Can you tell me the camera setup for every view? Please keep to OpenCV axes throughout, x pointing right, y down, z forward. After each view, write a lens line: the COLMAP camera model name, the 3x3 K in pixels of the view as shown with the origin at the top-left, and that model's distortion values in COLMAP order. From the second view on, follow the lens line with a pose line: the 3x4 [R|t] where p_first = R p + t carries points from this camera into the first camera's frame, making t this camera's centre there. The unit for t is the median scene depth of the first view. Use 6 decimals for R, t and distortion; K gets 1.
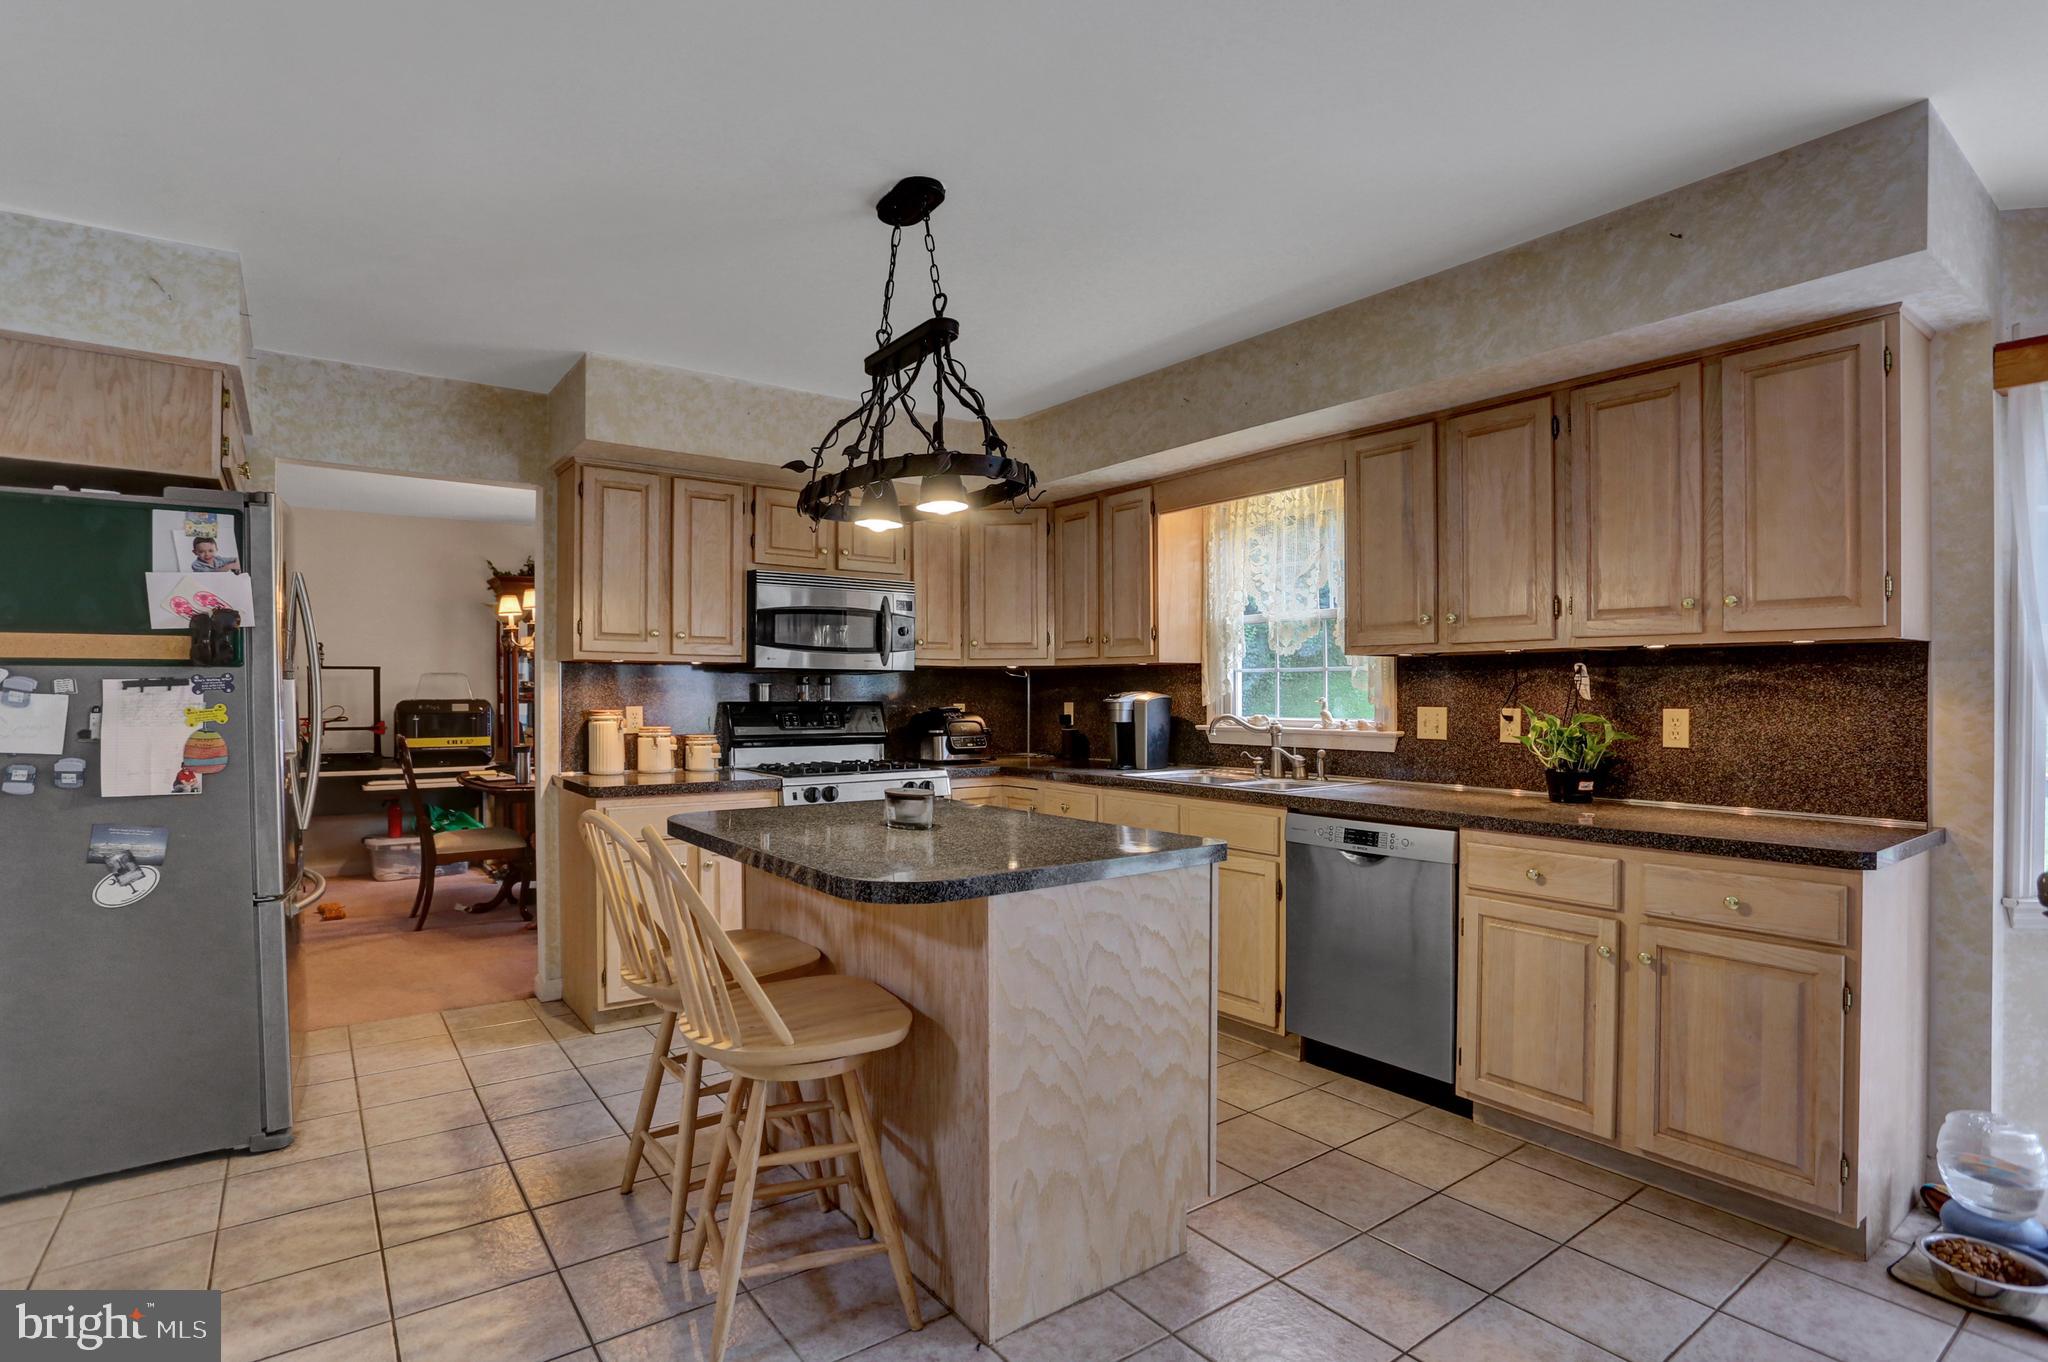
lens RADIAL K [[1000.3, 0, 1024.0], [0, 1000.3, 681.0], [0, 0, 1]] dist [-0.078293, 0.040033]
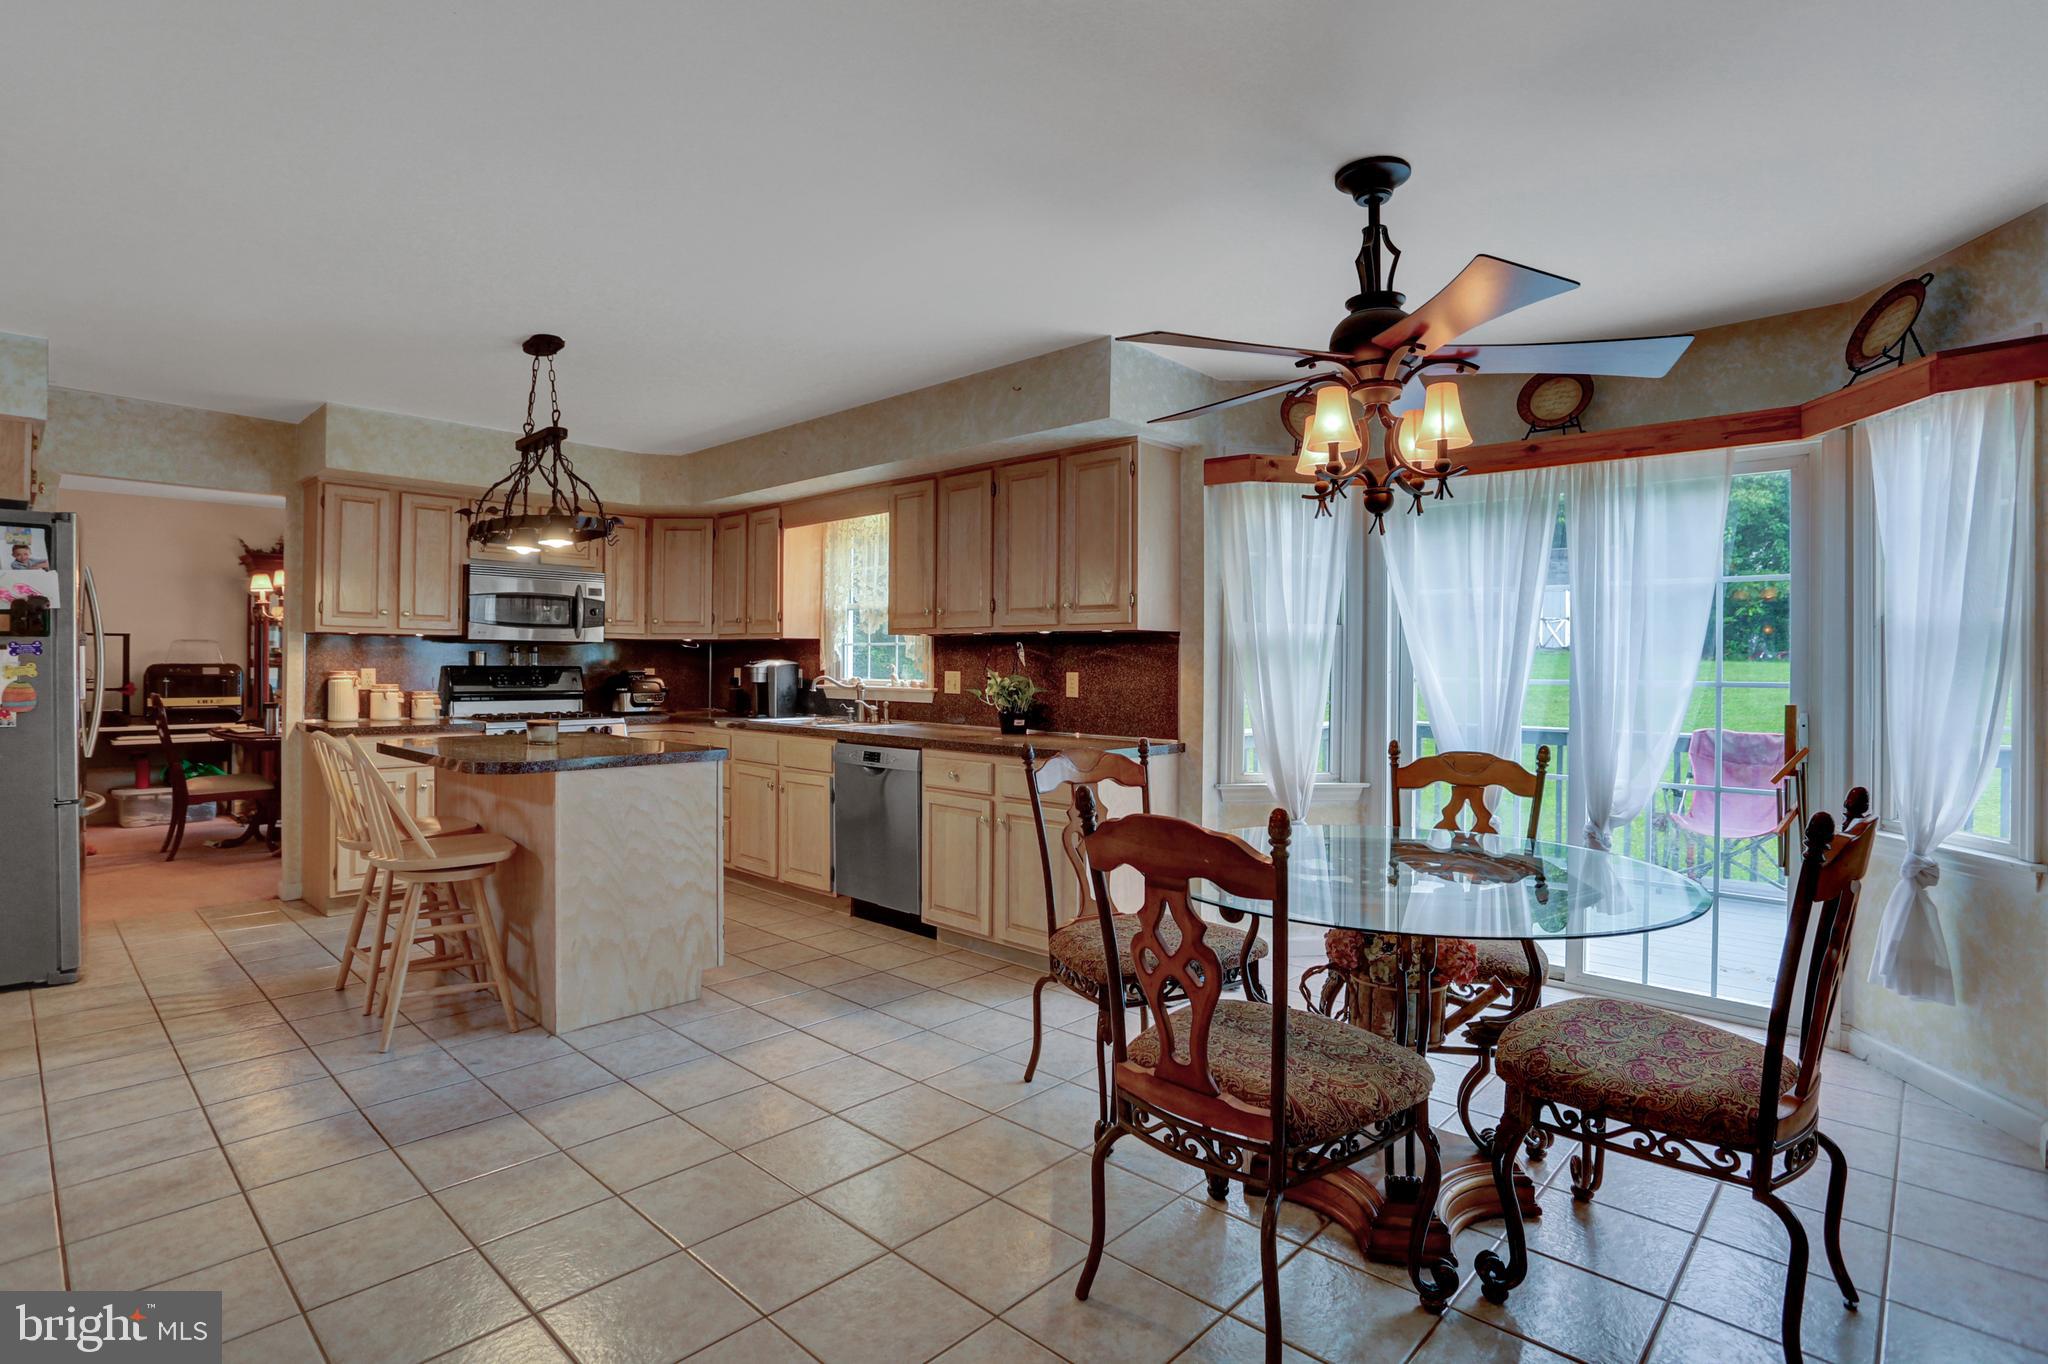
lens RADIAL K [[1025.7, 0, 1018.1], [0, 1025.7, 642.6], [0, 0, 1]] dist [-0.066087, 0.030731]
pose [[0.985815, 0.009030, 0.167593, 0.254886], [-0.007562, 0.999927, -0.009392, -0.002456], [-0.167666, 0.007991, 0.985811, -0.492450]]
